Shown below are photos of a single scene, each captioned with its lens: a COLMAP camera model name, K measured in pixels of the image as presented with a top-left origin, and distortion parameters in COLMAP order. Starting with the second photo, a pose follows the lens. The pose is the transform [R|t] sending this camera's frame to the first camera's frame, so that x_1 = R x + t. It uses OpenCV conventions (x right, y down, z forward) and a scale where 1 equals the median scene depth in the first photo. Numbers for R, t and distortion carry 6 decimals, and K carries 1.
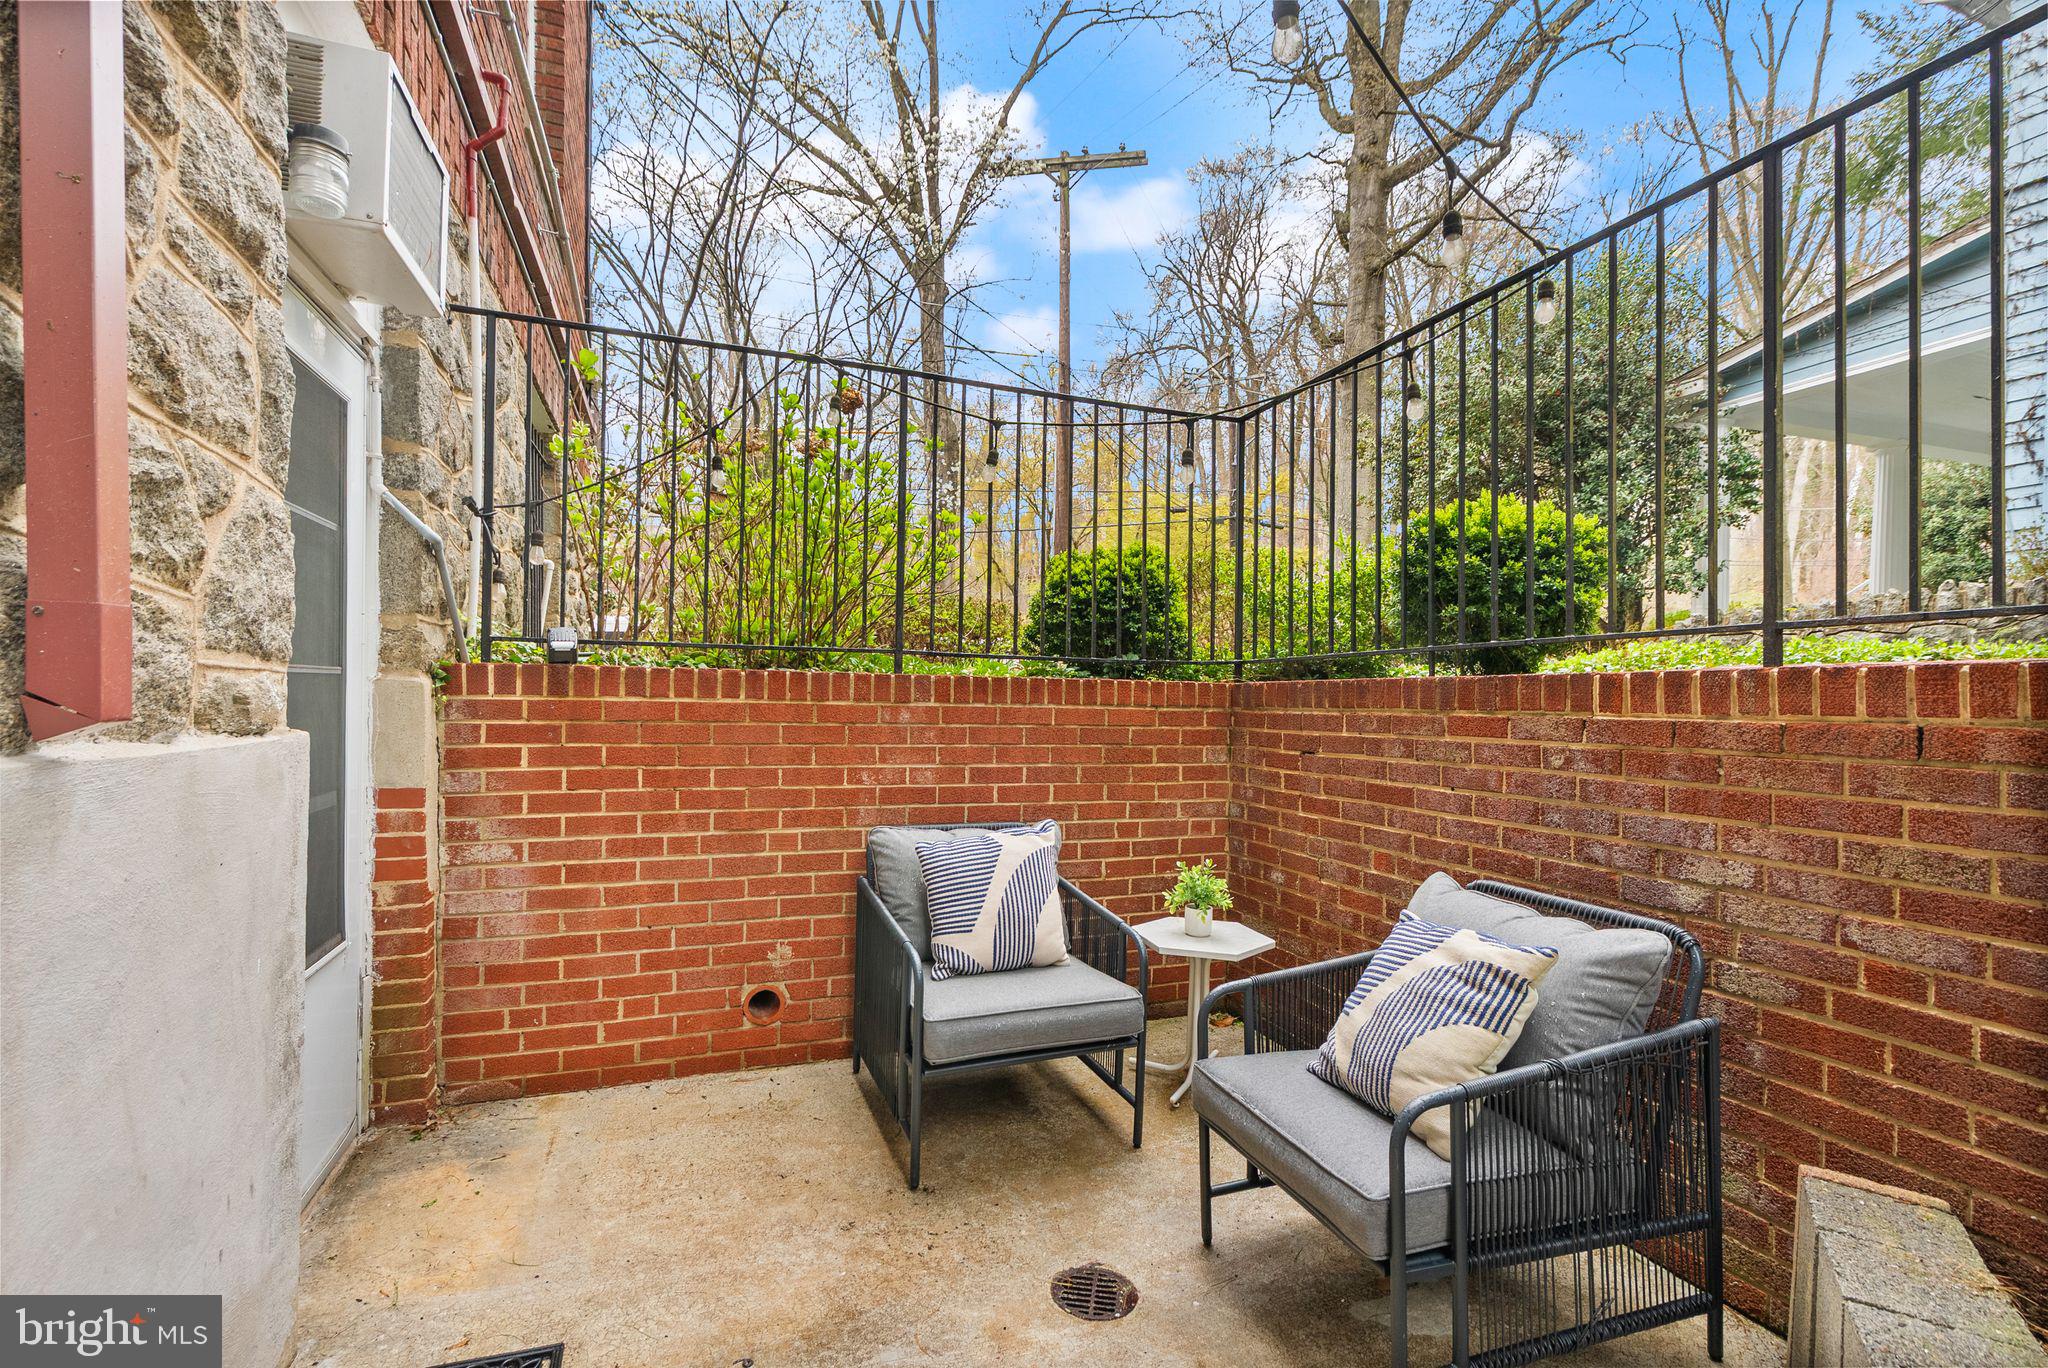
lens RADIAL K [[917.4, 0, 1011.0], [0, 917.4, 698.8], [0, 0, 1]] dist [-0.000184, 0.000712]
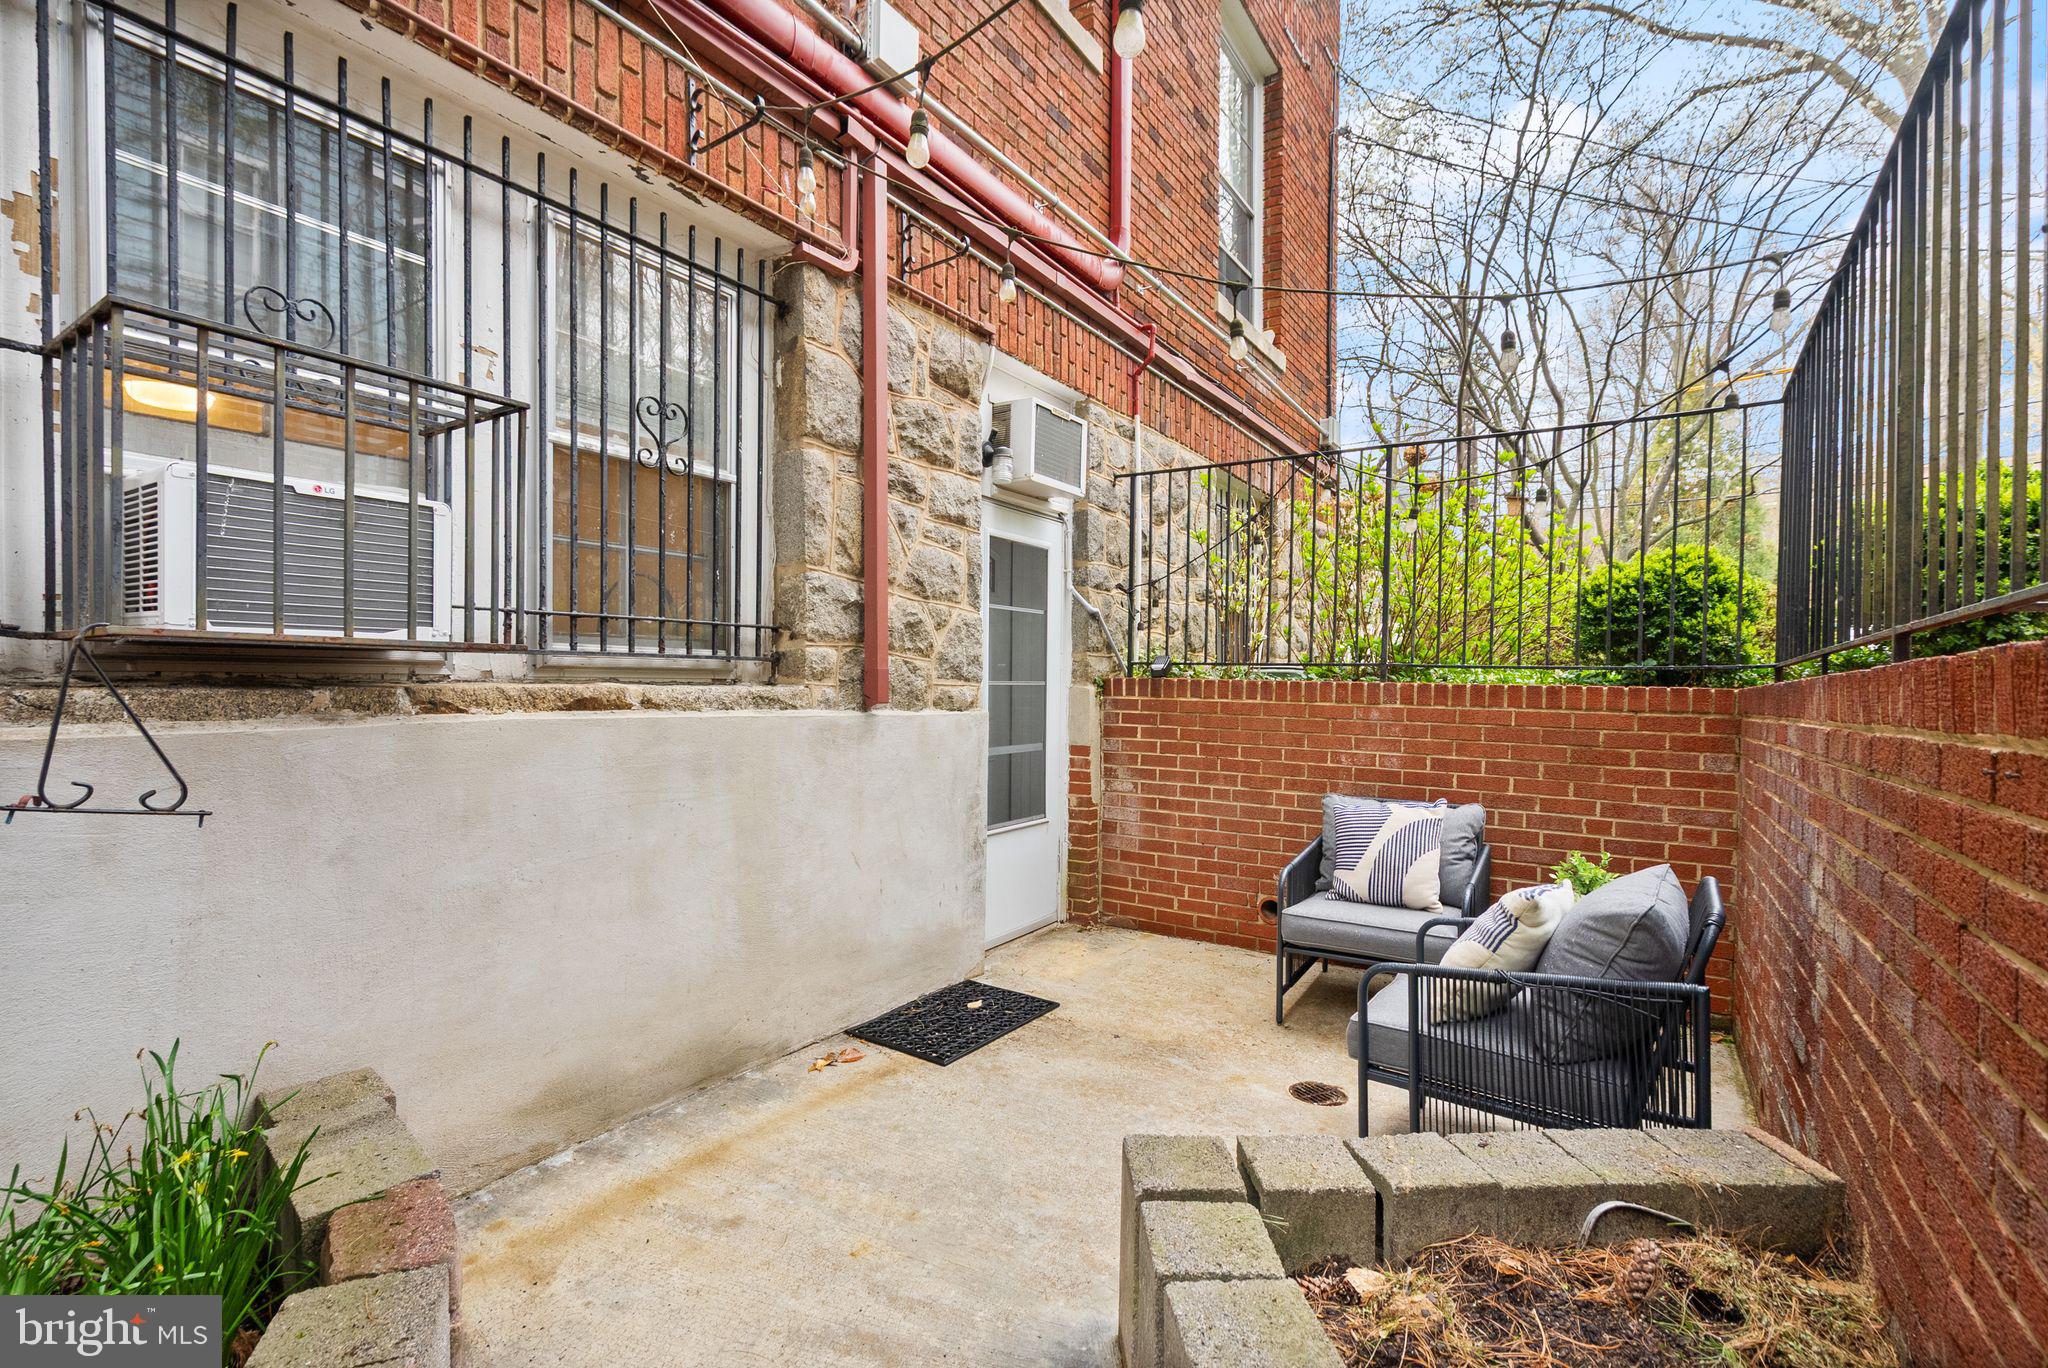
lens RADIAL K [[917.4, 0, 1011.0], [0, 917.4, 698.8], [0, 0, 1]] dist [-0.000184, 0.000712]
pose [[0.601726, 0.009167, -0.798650, 0.700121], [-0.010908, 0.999935, 0.003259, -0.002404], [0.798628, 0.006751, 0.601787, -0.227335]]
